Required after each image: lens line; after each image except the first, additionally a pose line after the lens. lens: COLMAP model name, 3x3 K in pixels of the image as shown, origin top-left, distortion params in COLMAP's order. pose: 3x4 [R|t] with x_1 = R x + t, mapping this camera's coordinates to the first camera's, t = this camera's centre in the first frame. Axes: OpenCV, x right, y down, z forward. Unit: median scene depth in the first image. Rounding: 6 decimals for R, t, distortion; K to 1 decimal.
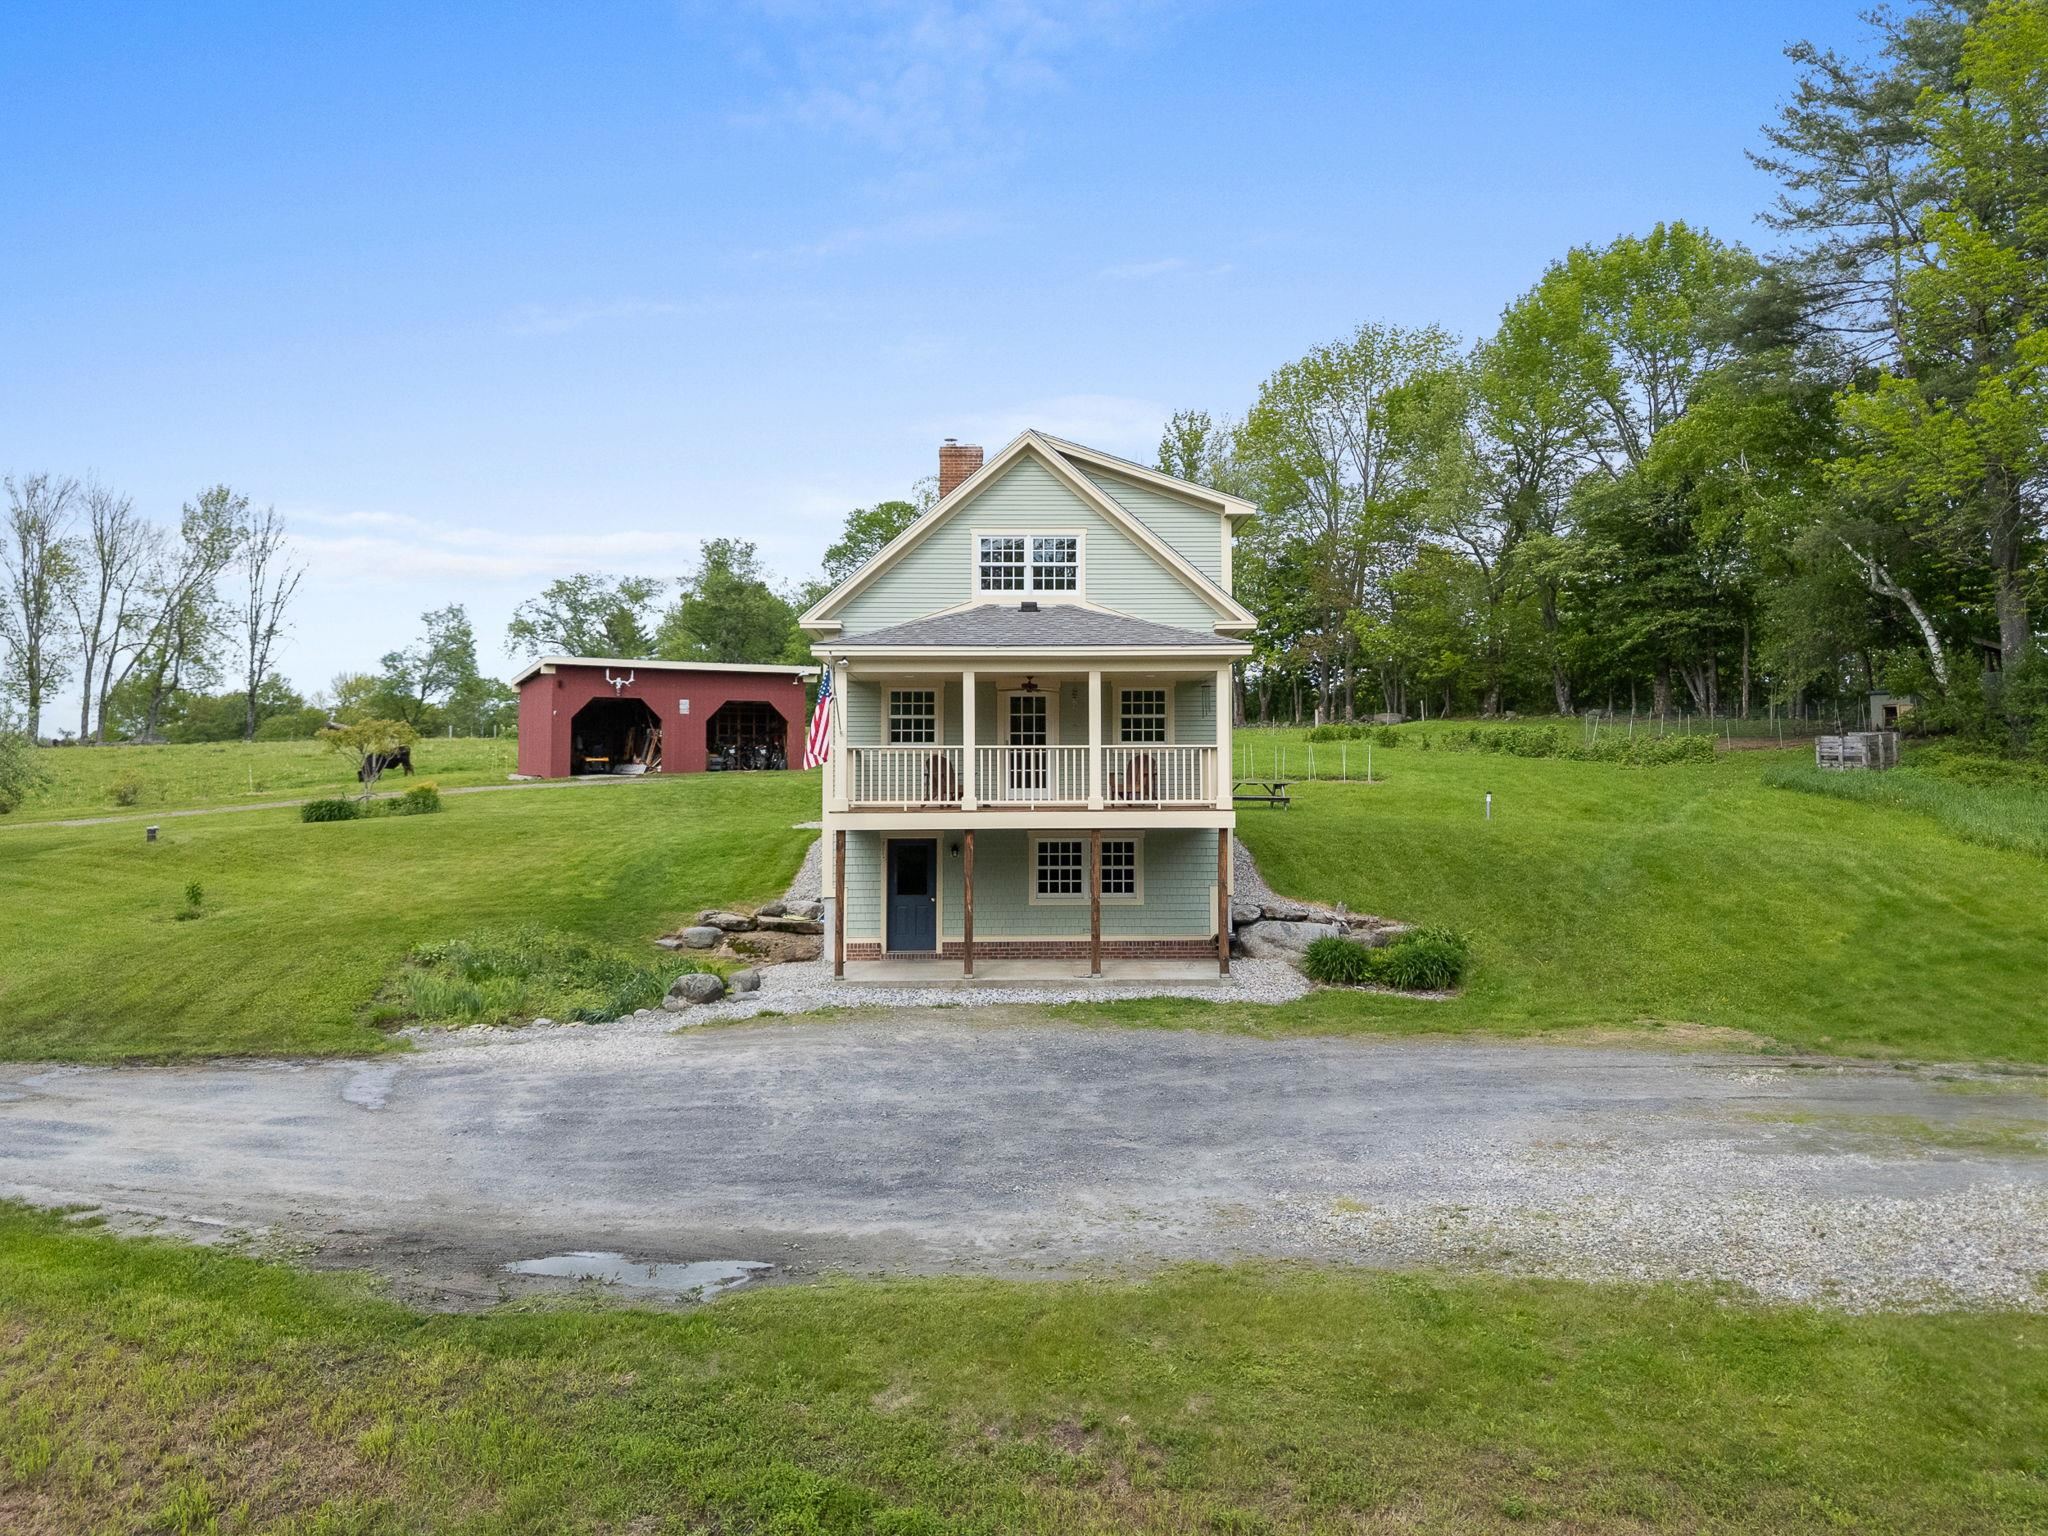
lens RADIAL K [[1516.4, 0, 1024.0], [0, 1516.4, 768.0], [0, 0, 1]] dist [0.009649, 0.001595]
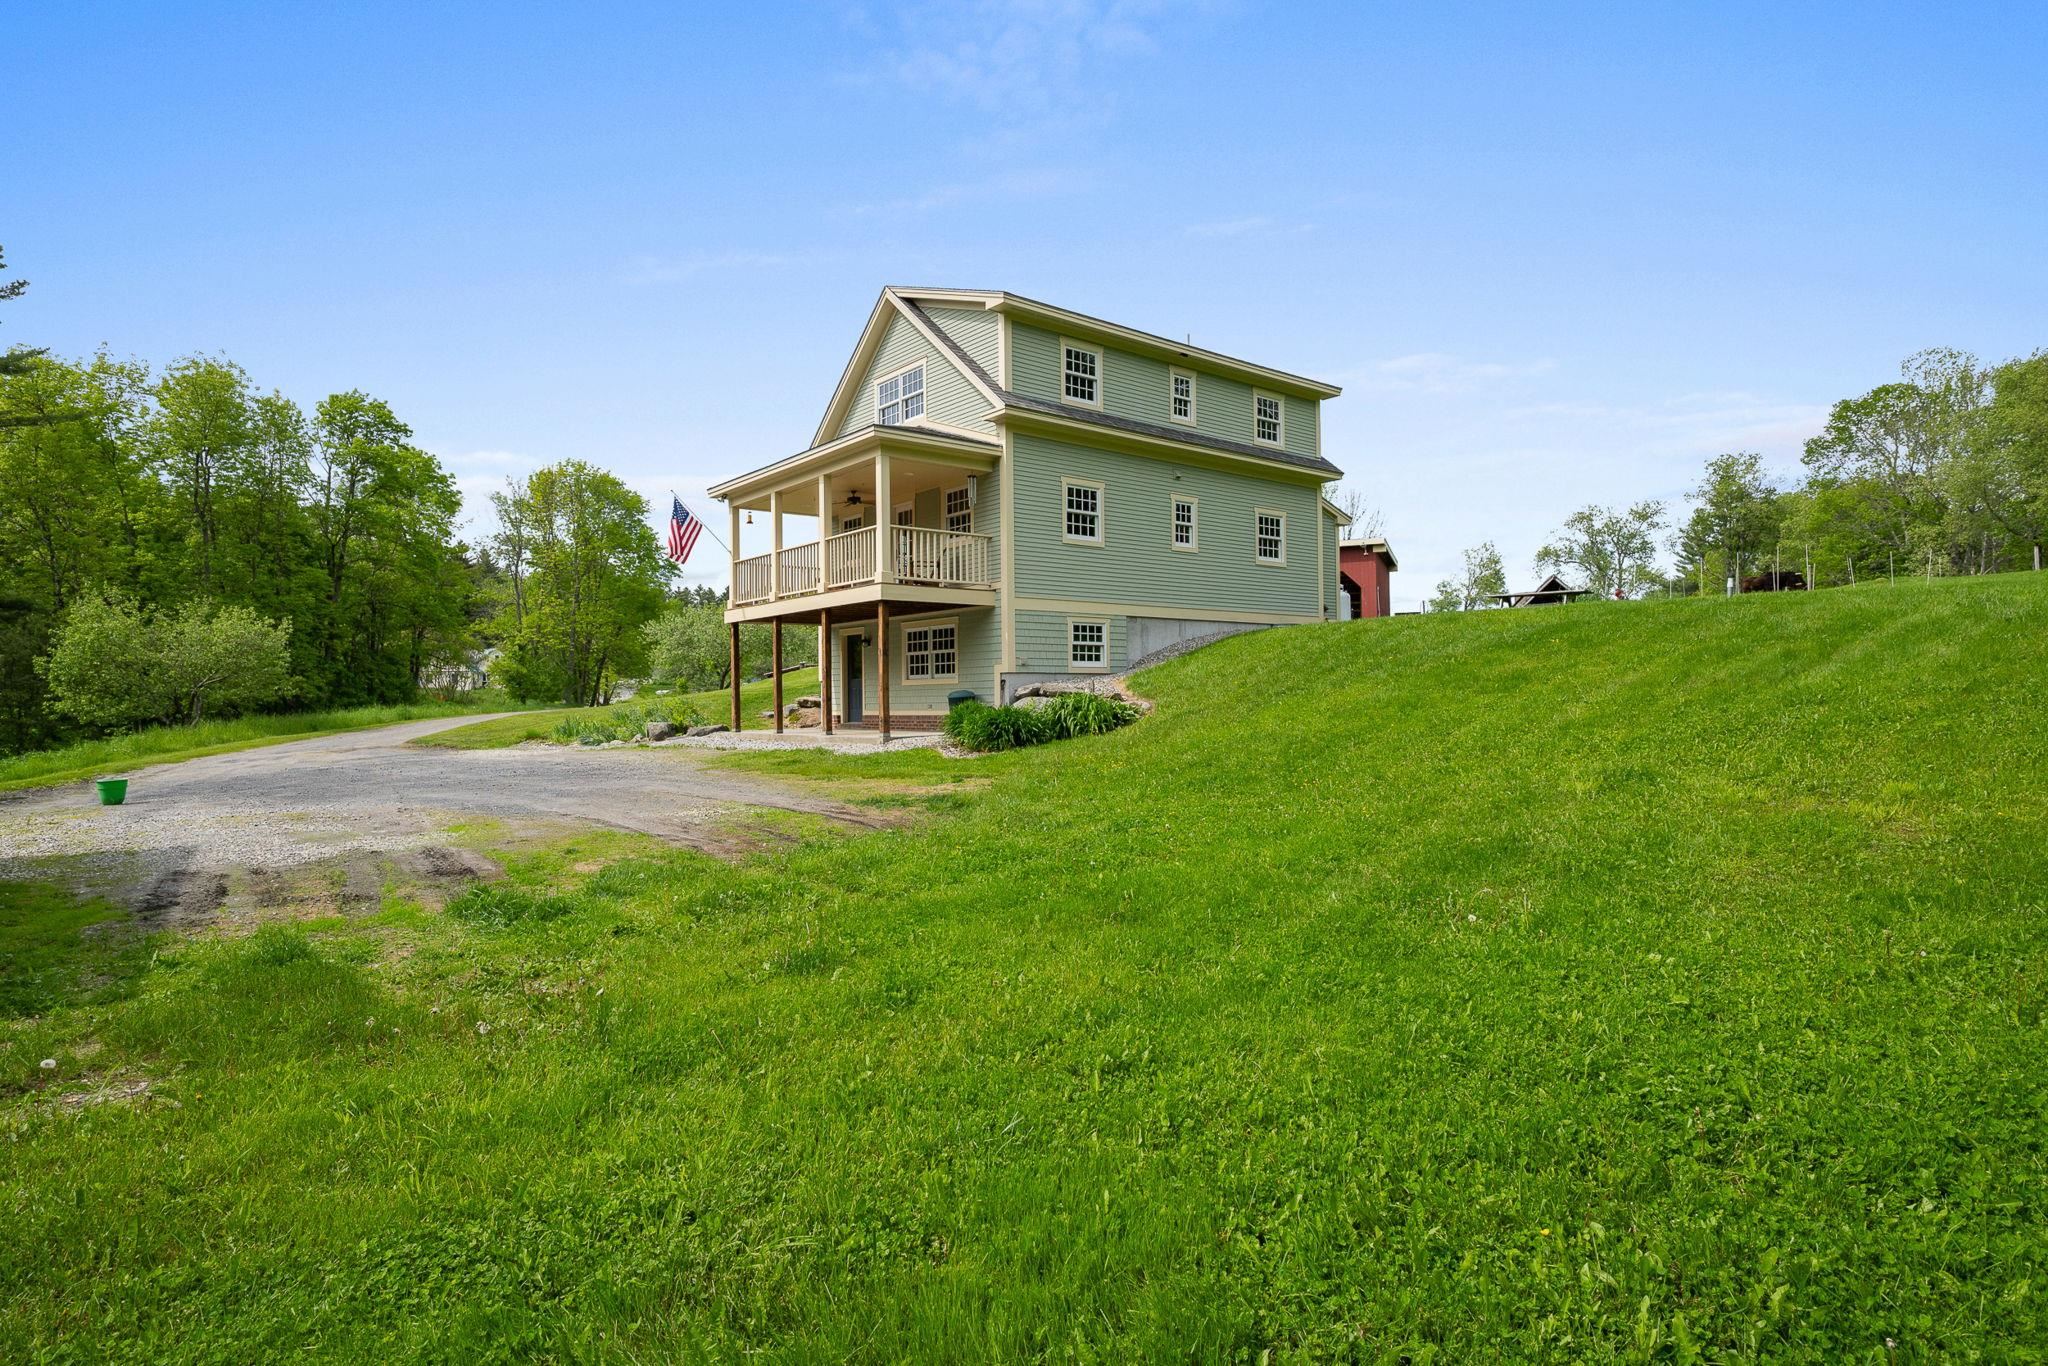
lens RADIAL K [[1105.8, 0, 1021.5], [0, 1105.8, 672.6], [0, 0, 1]] dist [0.000791, 0.000736]
pose [[0.613536, -0.018891, -0.789441, 0.745006], [0.010753, 0.999821, -0.015568, 0.096181], [0.789593, 0.001063, 0.613630, 0.541153]]
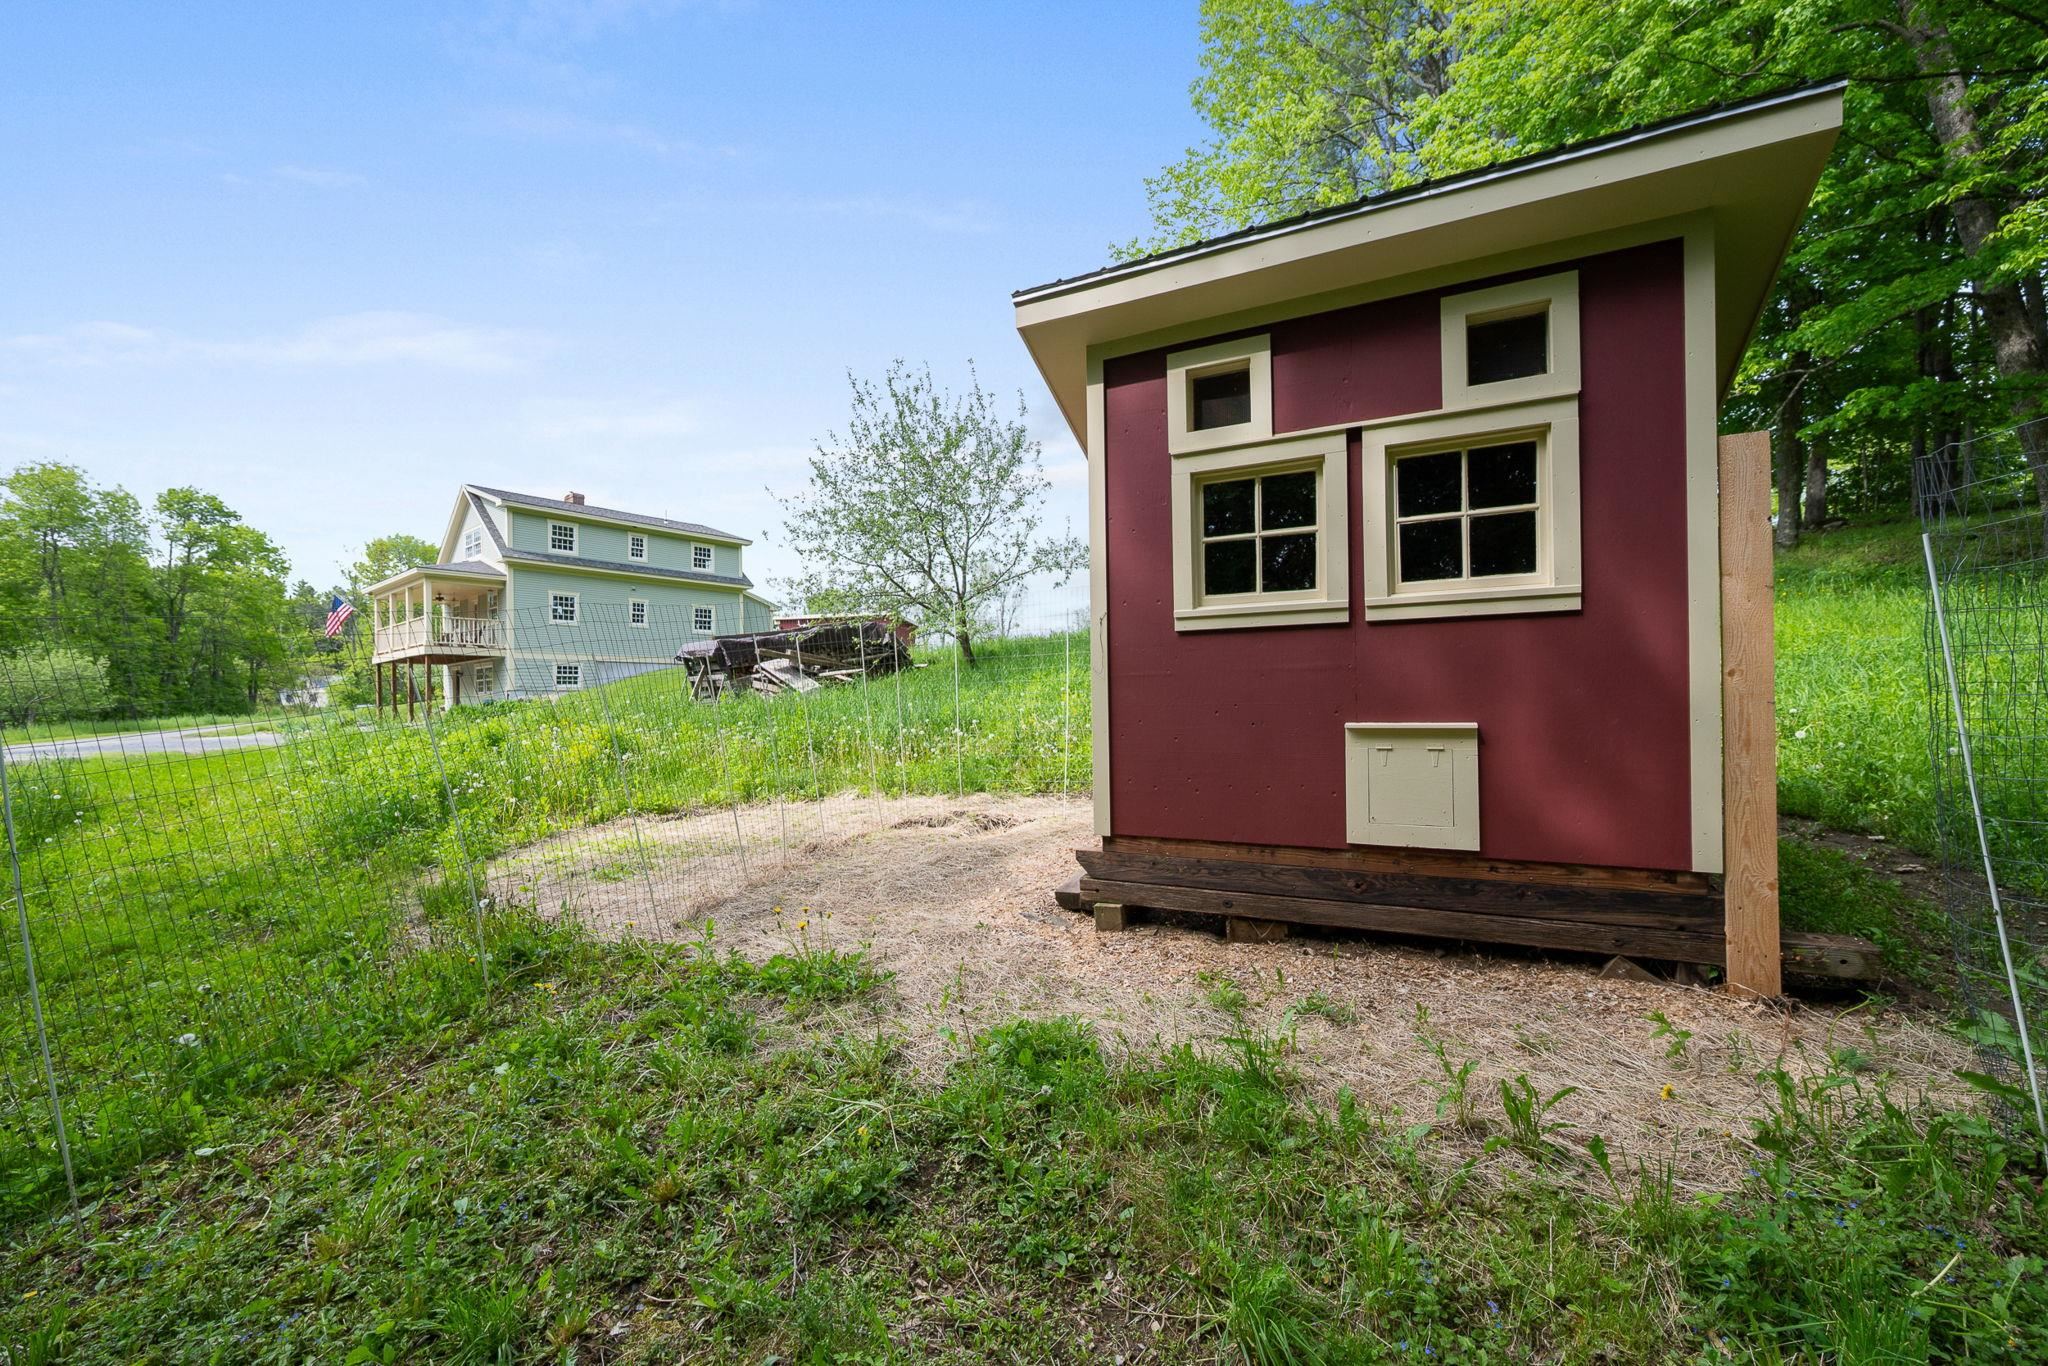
lens RADIAL K [[814.1, 0, 1019.2], [0, 814.1, 698.7], [0, 0, 1]] dist [-0.001211, 0.000001]
pose [[0.766773, -0.015816, -0.641723, 1.385517], [0.018463, 0.999826, -0.002580, 0.111311], [0.641652, -0.009870, 0.766932, 0.595829]]
